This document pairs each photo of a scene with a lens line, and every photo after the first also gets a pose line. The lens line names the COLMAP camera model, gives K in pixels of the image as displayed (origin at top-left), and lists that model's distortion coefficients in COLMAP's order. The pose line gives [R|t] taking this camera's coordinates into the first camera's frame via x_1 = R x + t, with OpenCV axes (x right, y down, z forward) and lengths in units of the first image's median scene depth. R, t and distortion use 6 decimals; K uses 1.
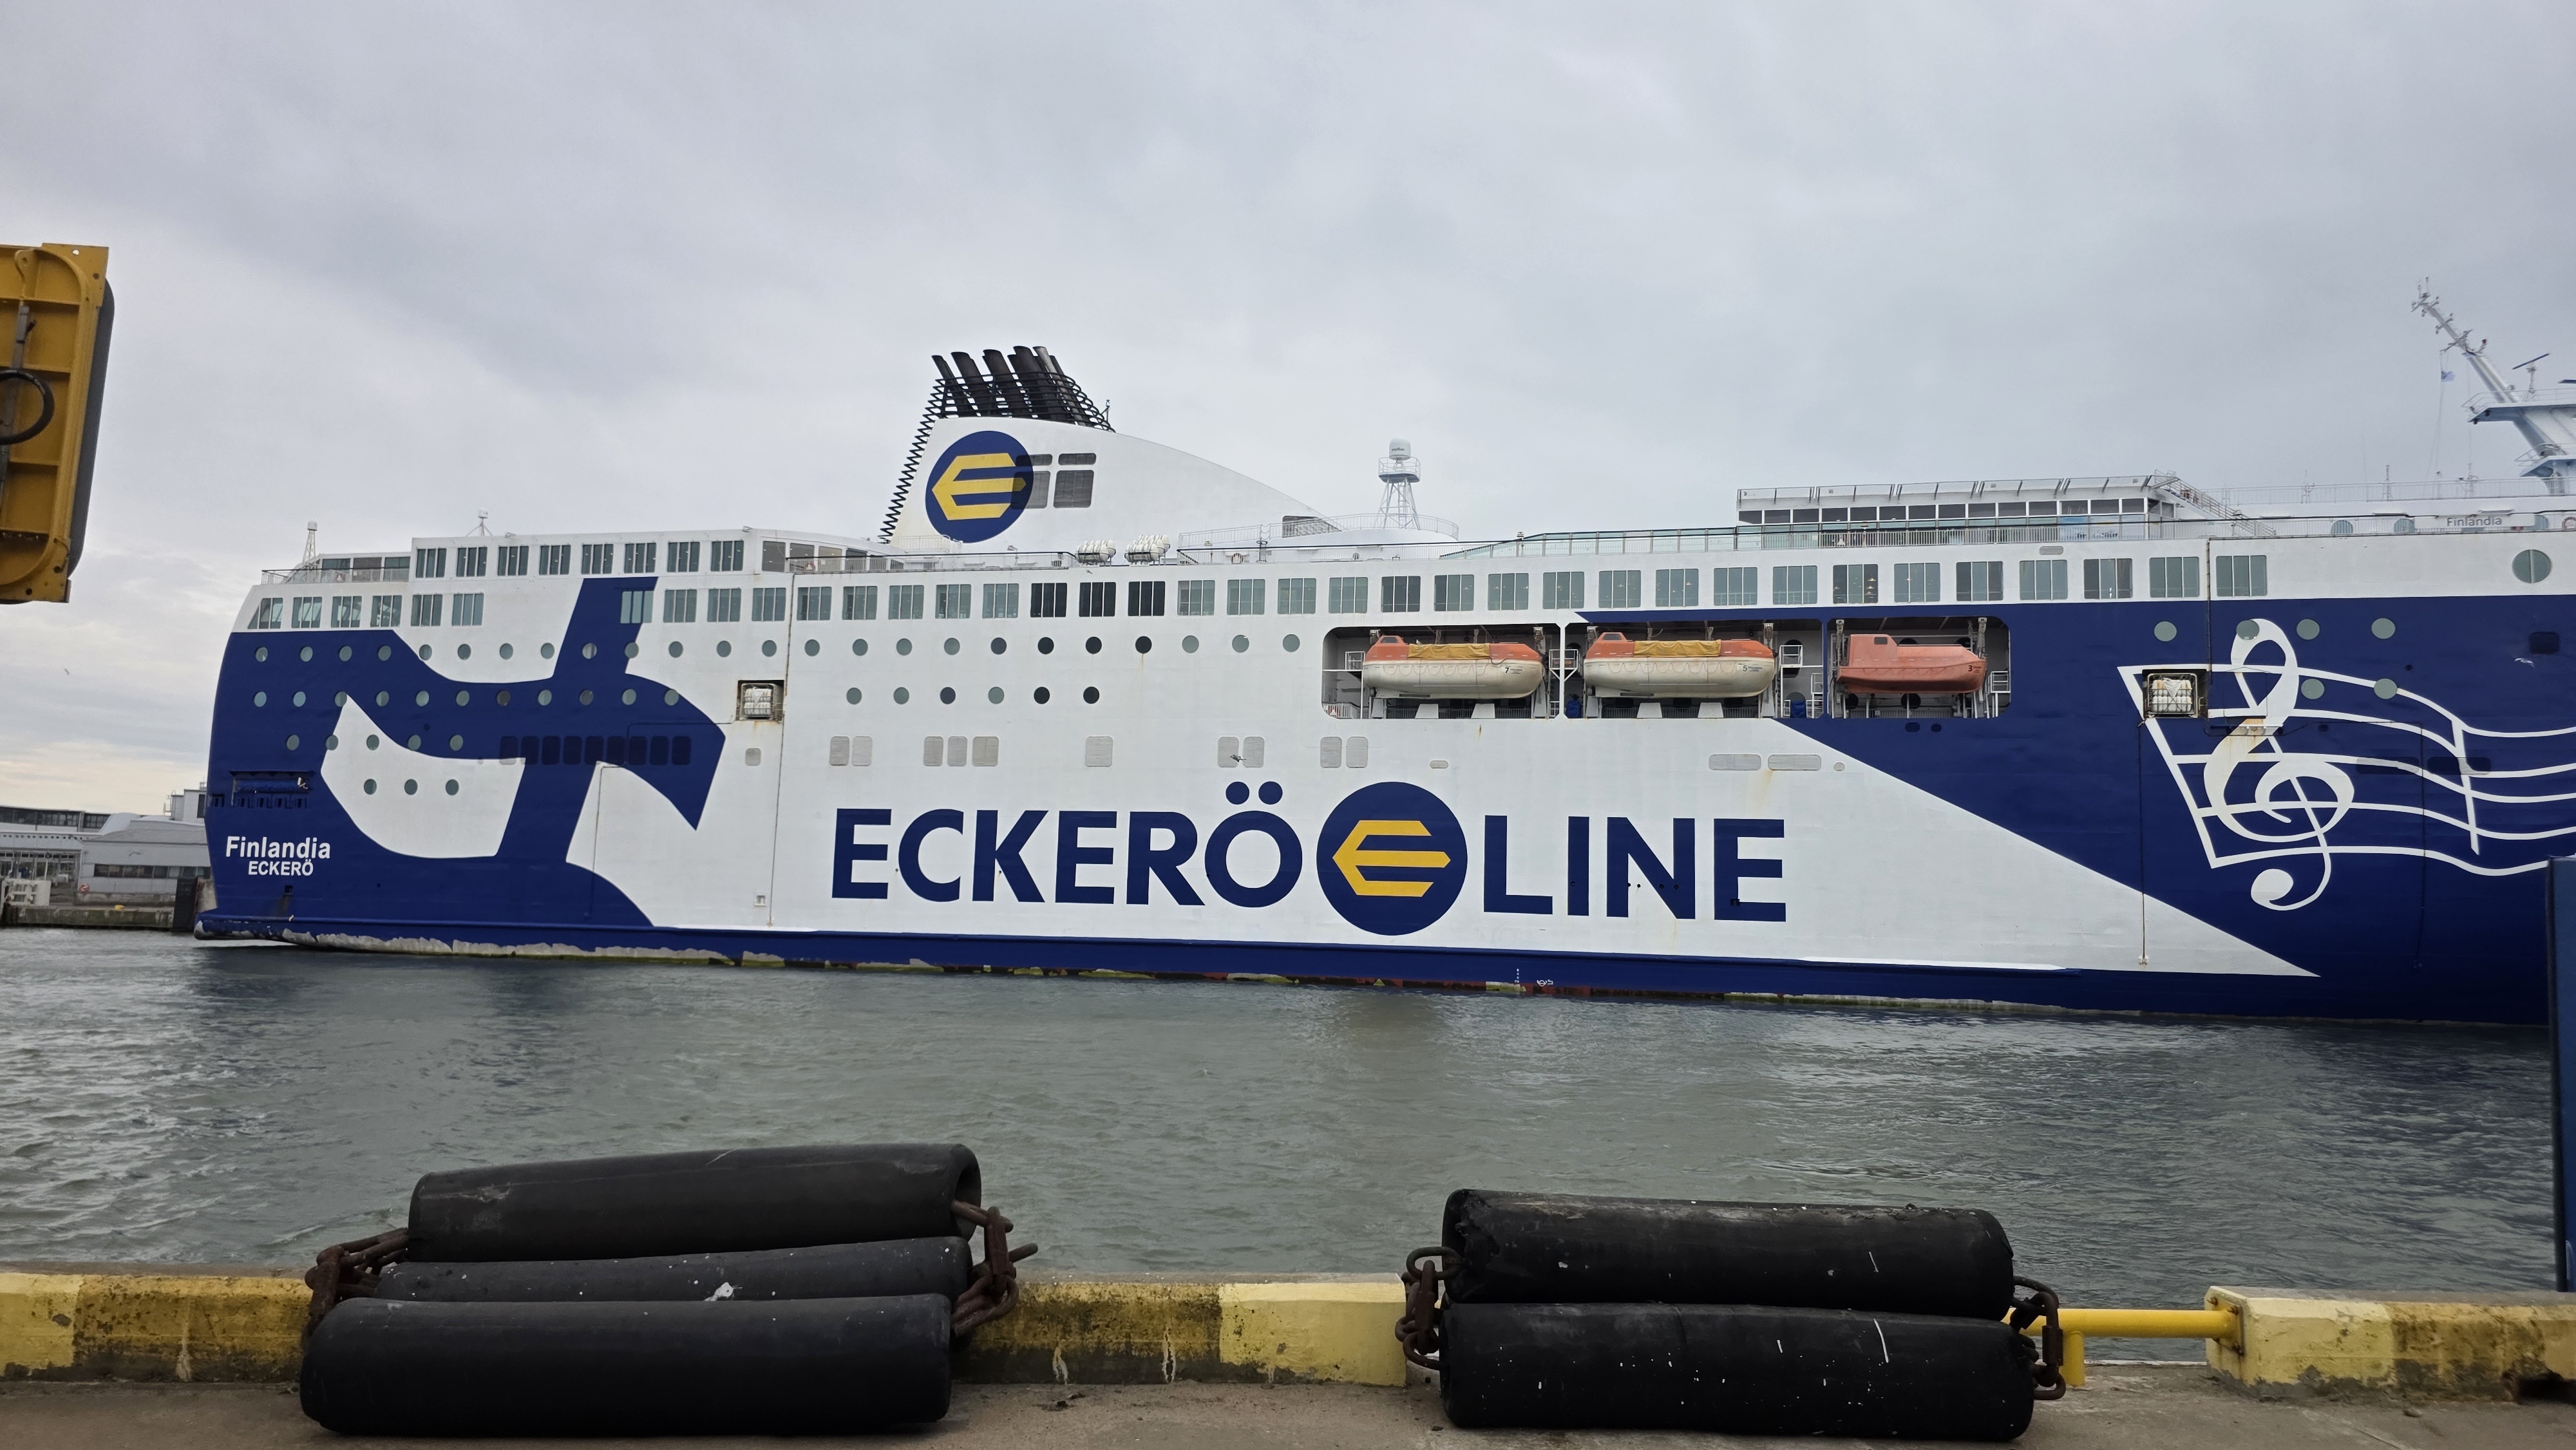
lens RADIAL K [[1740.1, 0, 1280.7], [0, 1740.1, 740.9], [0, 0, 1]] dist [0.084314, -0.030060]
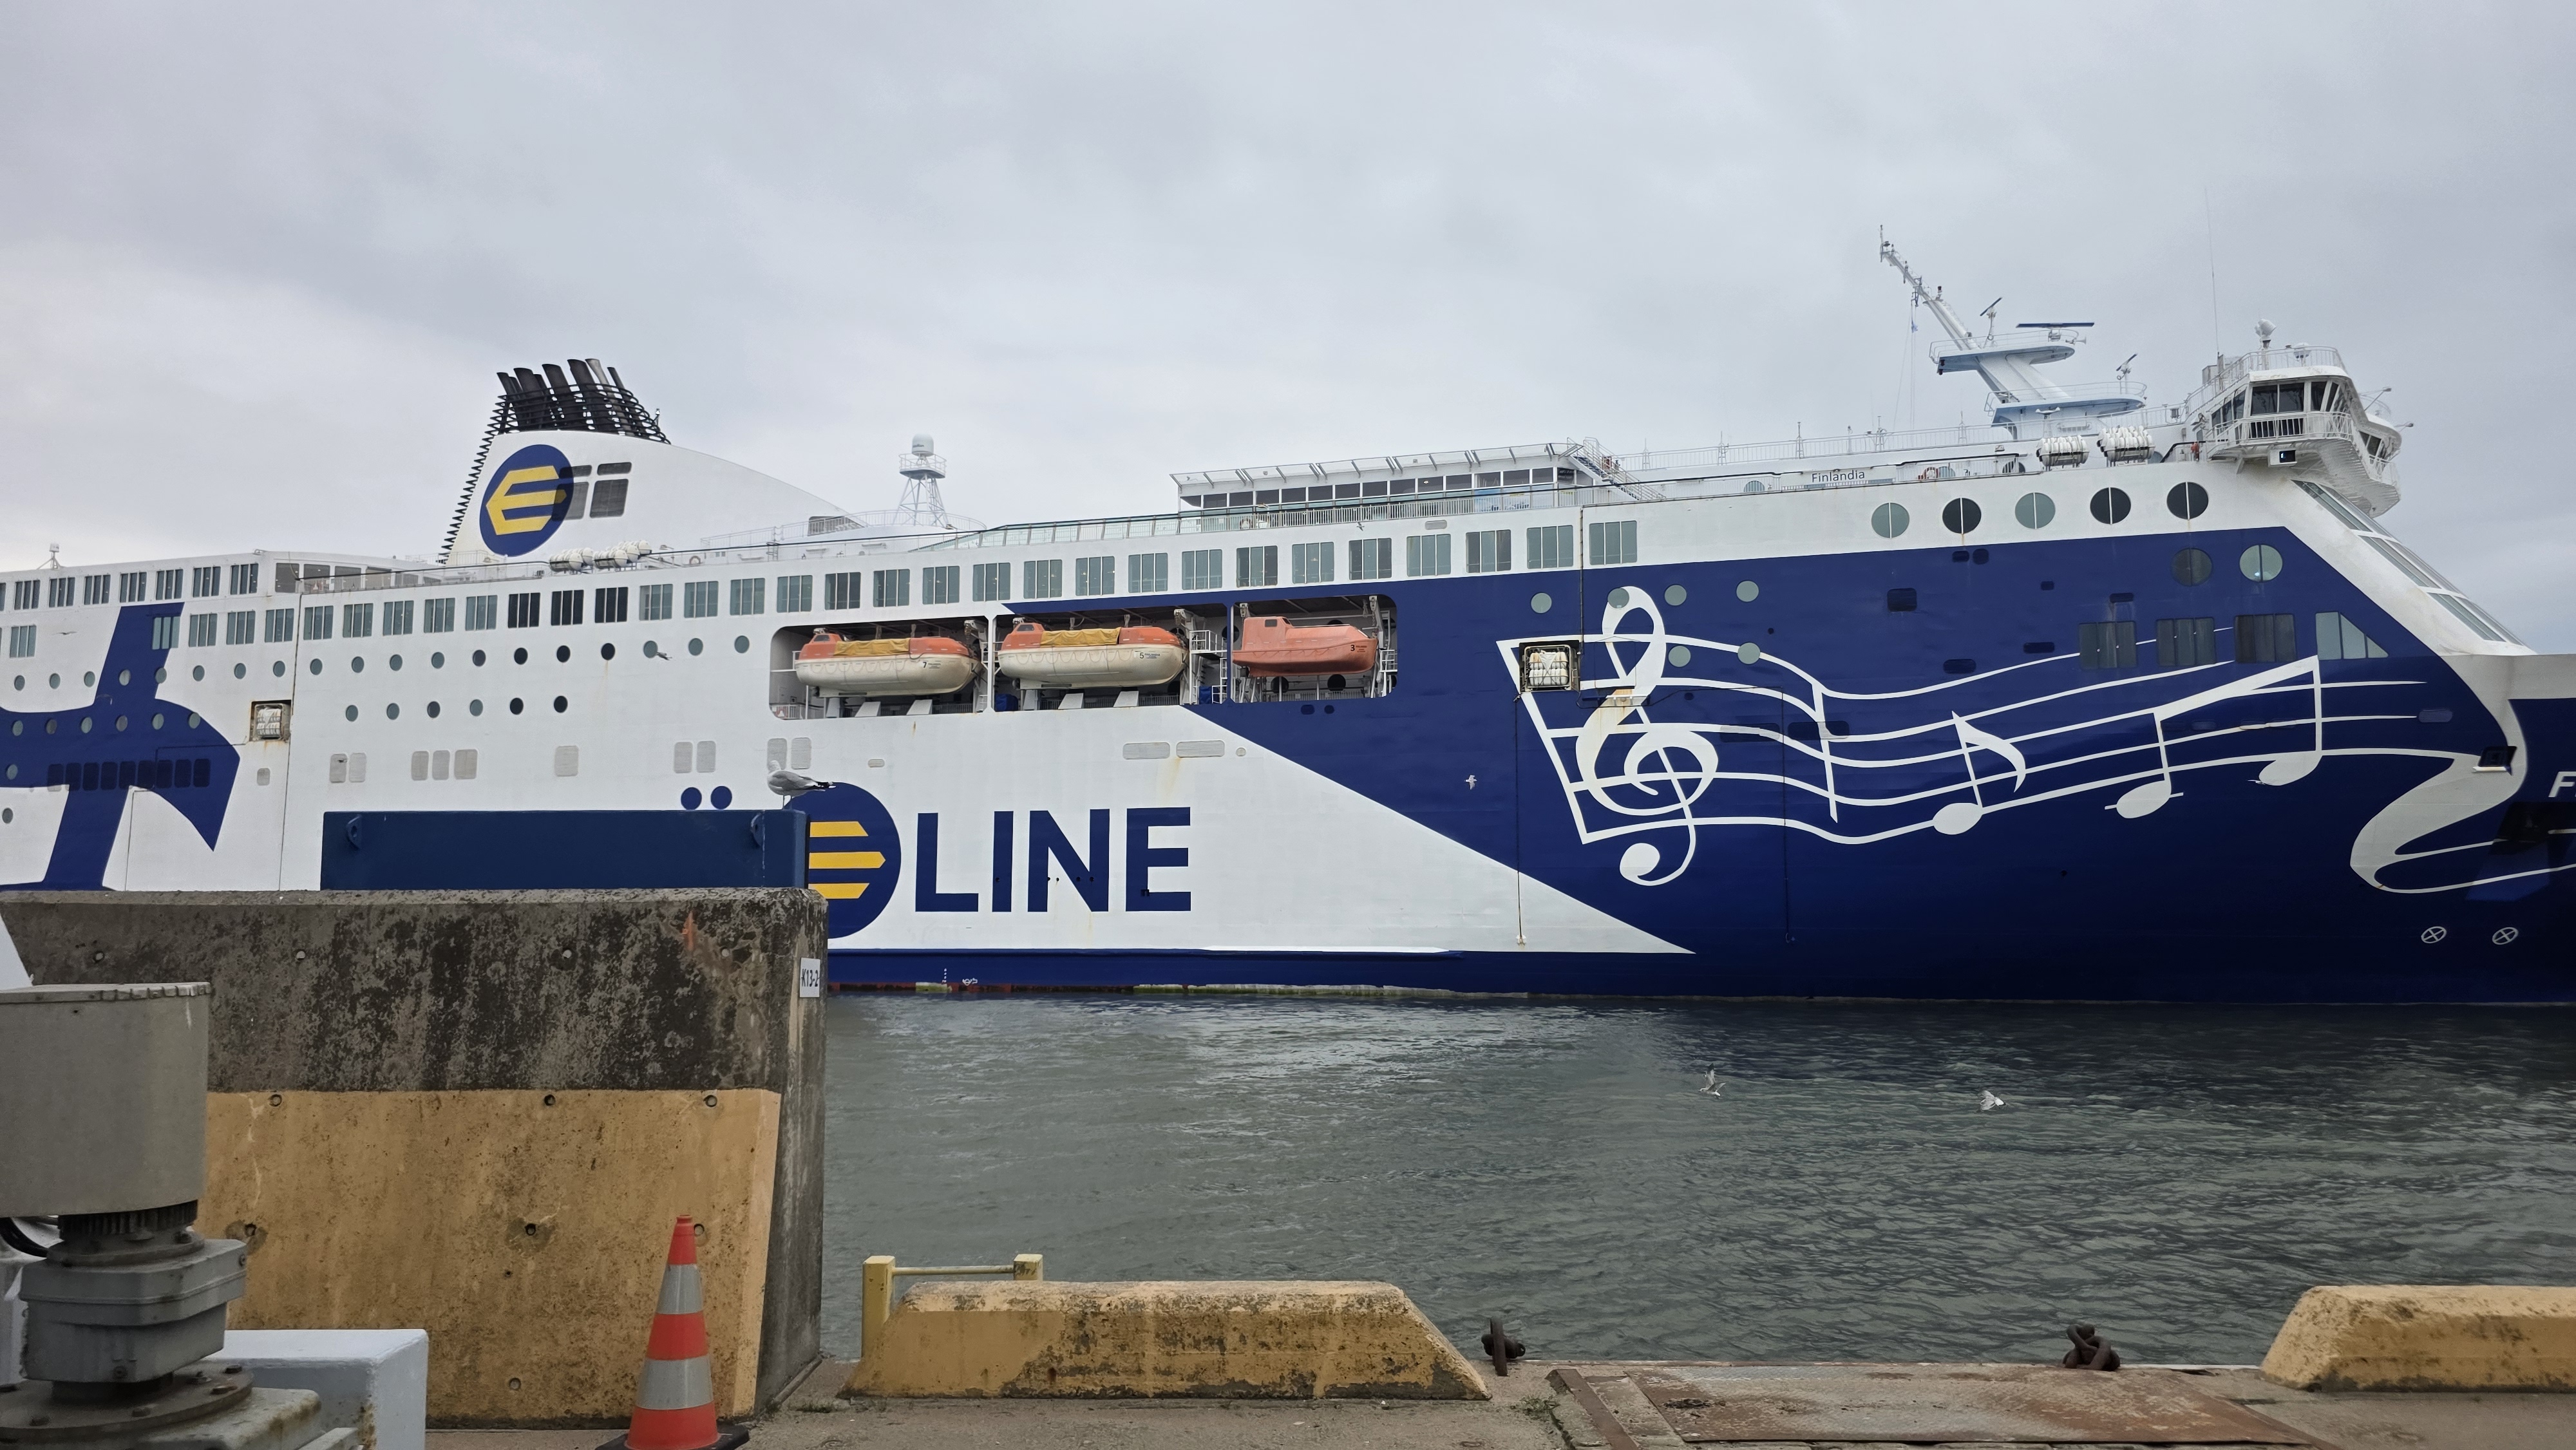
lens RADIAL K [[1740.1, 0, 1294.4], [0, 1740.1, 725.6], [0, 0, 1]] dist [0.084314, -0.030060]
pose [[0.995725, -0.033676, -0.086006, 0.416221], [0.033019, 0.999414, -0.009050, 0.009381], [0.086260, 0.006171, 0.996254, 0.031464]]
